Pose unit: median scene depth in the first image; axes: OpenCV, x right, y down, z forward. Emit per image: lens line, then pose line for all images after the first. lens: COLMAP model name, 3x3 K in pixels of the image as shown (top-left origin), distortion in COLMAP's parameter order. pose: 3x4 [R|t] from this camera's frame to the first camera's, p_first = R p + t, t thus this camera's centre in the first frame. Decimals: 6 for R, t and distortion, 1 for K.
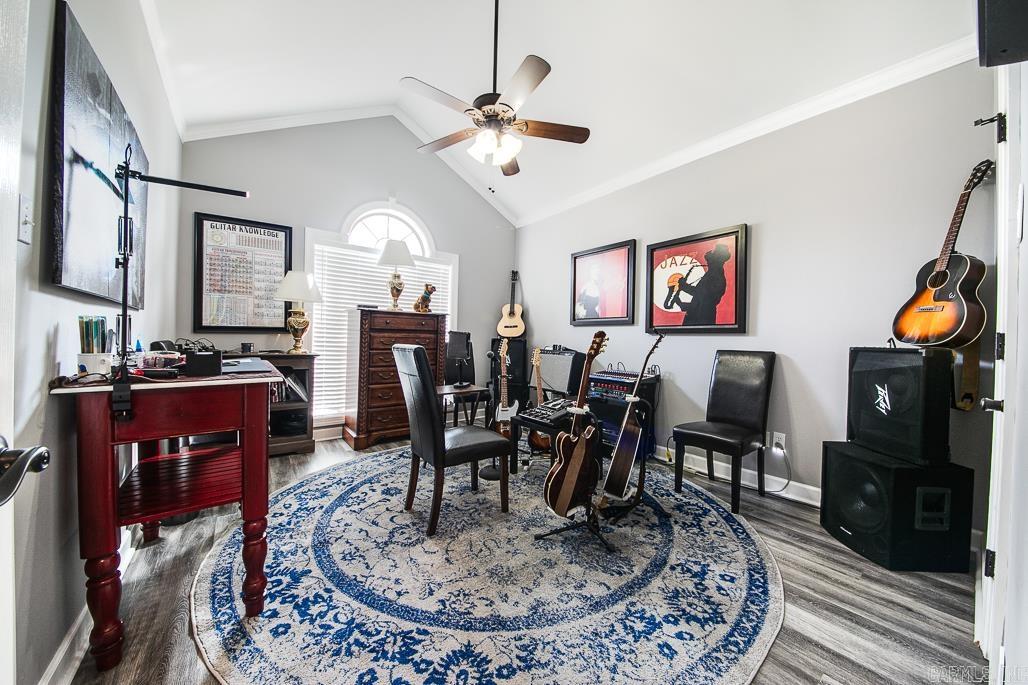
lens RADIAL K [[362.0, 0, 507.5], [0, 362.0, 342.5], [0, 0, 1]] dist [0.004440, -0.004197]
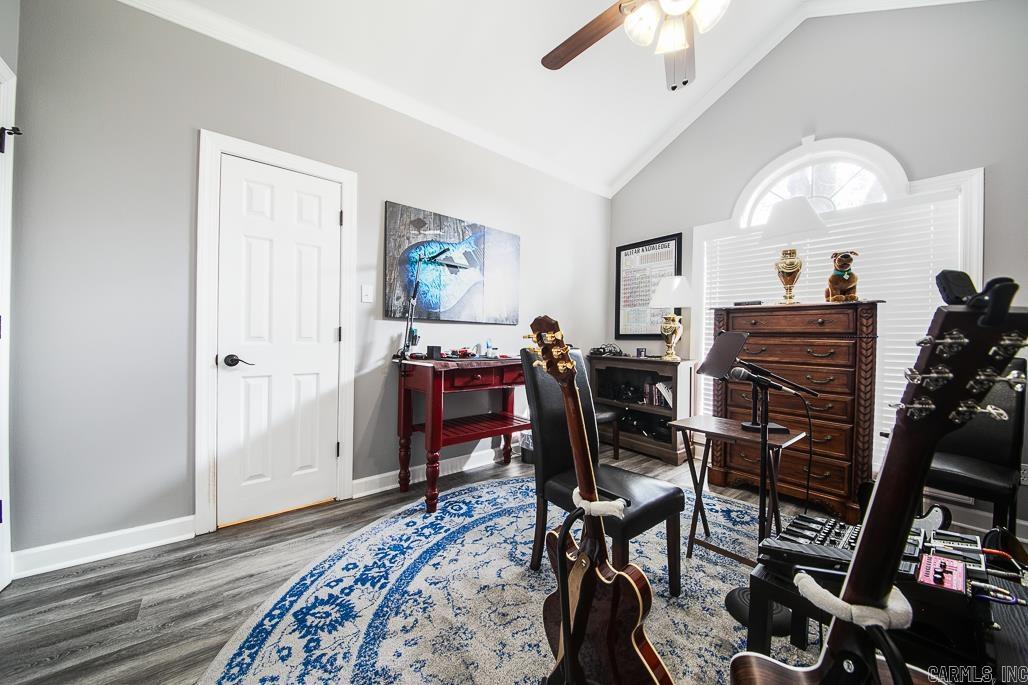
lens RADIAL K [[362.0, 0, 510.8], [0, 362.0, 338.5], [0, 0, 1]] dist [0.004440, -0.004197]
pose [[0.055858, -0.014164, -0.998338, 0.788766], [-0.030657, 0.999404, -0.015895, 0.002531], [0.997968, 0.031494, 0.055391, 1.067306]]
